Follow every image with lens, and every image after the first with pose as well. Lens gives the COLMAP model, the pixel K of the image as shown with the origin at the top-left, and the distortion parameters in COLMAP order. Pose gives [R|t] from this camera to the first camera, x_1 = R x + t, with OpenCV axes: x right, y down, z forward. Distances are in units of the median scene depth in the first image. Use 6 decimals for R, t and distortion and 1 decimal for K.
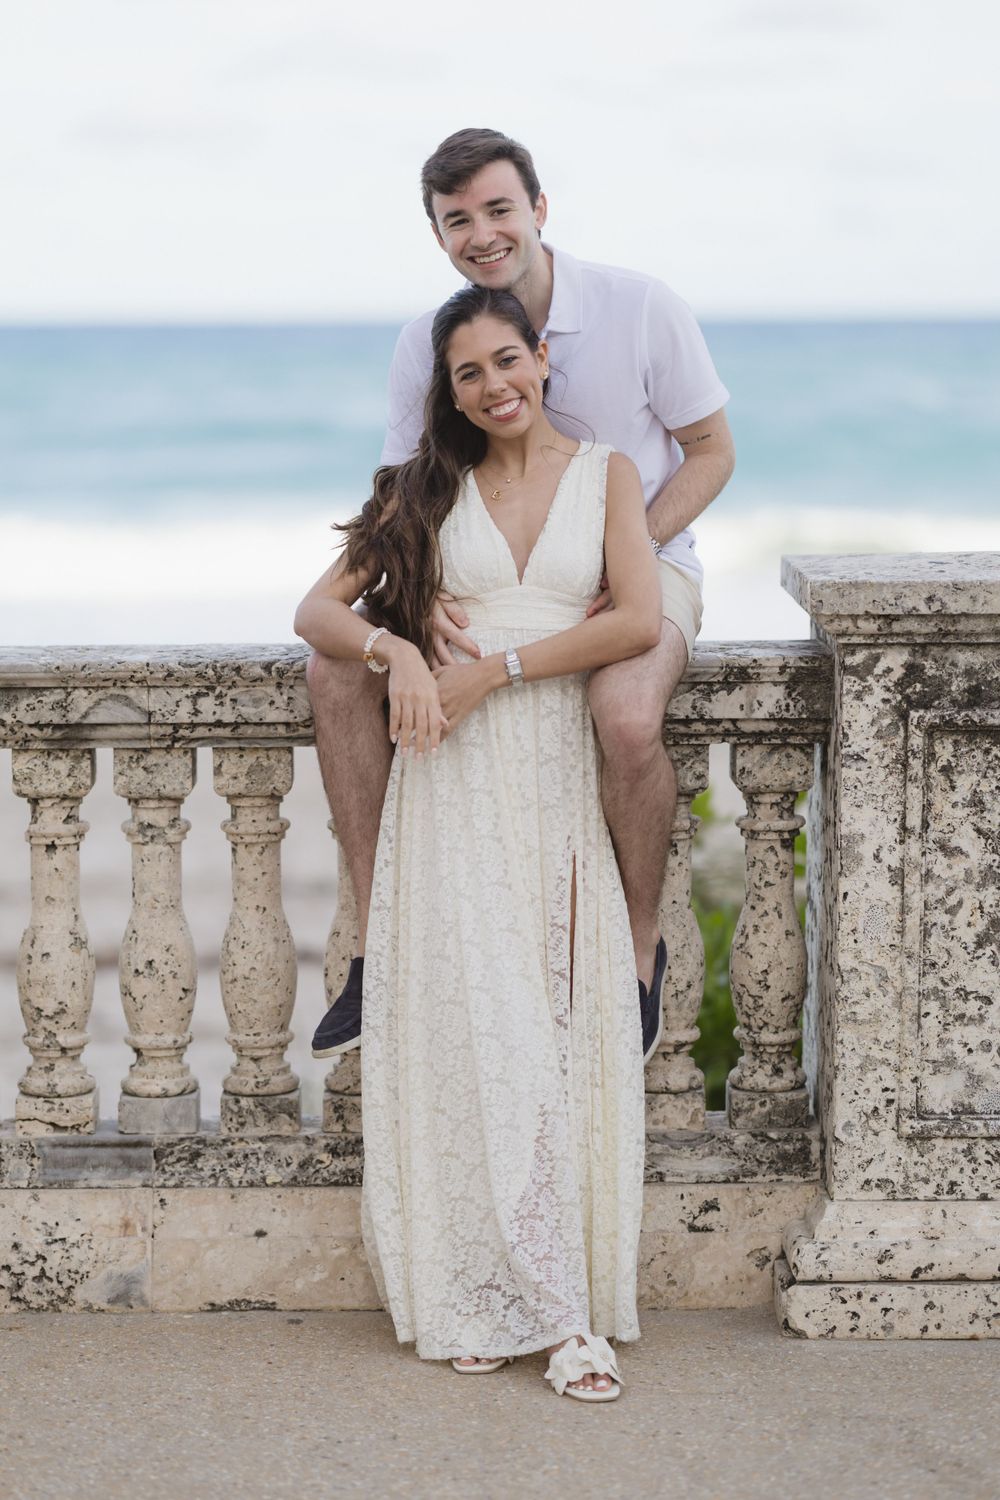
lens RADIAL K [[3705.1, 0, 497.8], [0, 3705.1, 748.3], [0, 0, 1]] dist [0.008036, 0.000000]
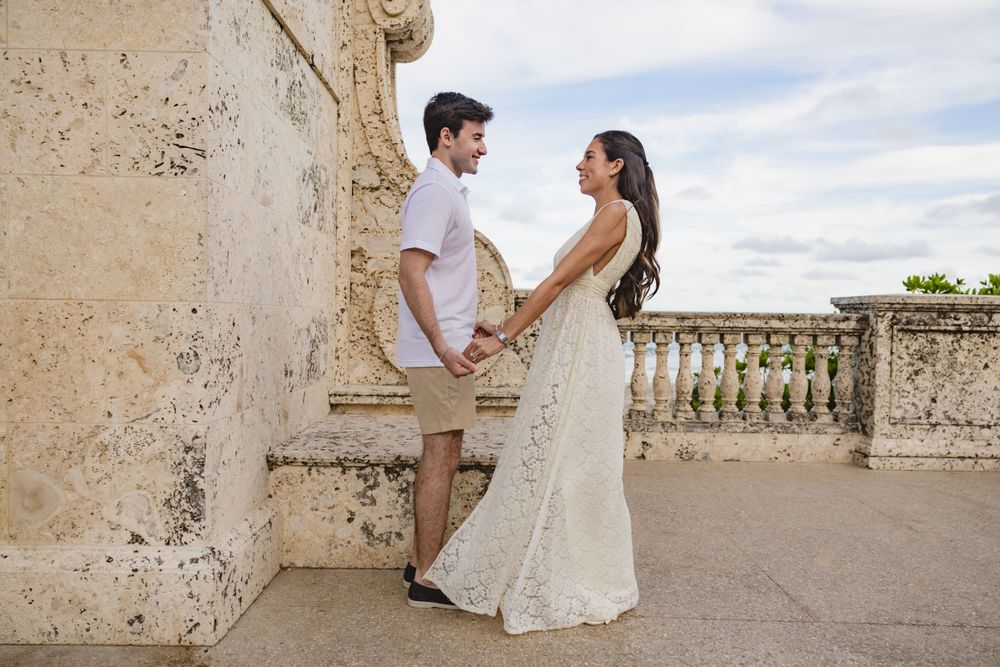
lens RADIAL K [[661.1, 0, 500.8], [0, 661.1, 324.9], [0, 0, 1]] dist [-0.002186, 0.001336]
pose [[0.999740, 0.020537, -0.009864, -0.347059], [-0.021413, 0.994857, -0.099000, 0.076424], [0.007780, 0.099185, 0.995039, 0.209408]]
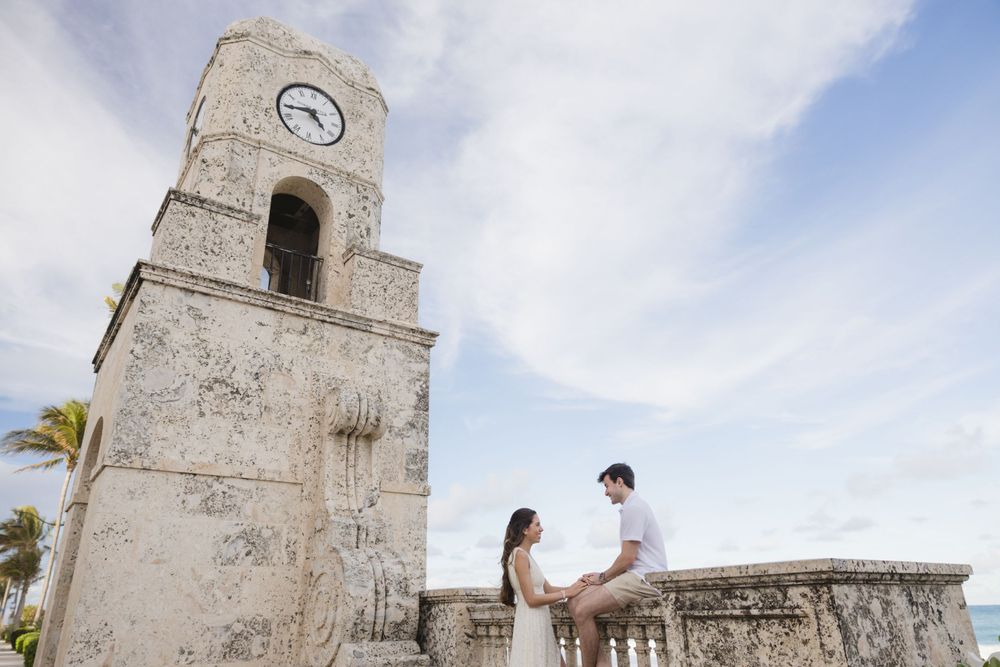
lens RADIAL K [[661.1, 0, 491.6], [0, 661.1, 331.8], [0, 0, 1]] dist [-0.002186, 0.001336]
pose [[0.569774, -0.328180, -0.753429, 0.568645], [-0.076105, 0.891791, -0.446002, 0.046471], [0.818270, 0.311460, 0.483143, 0.462883]]
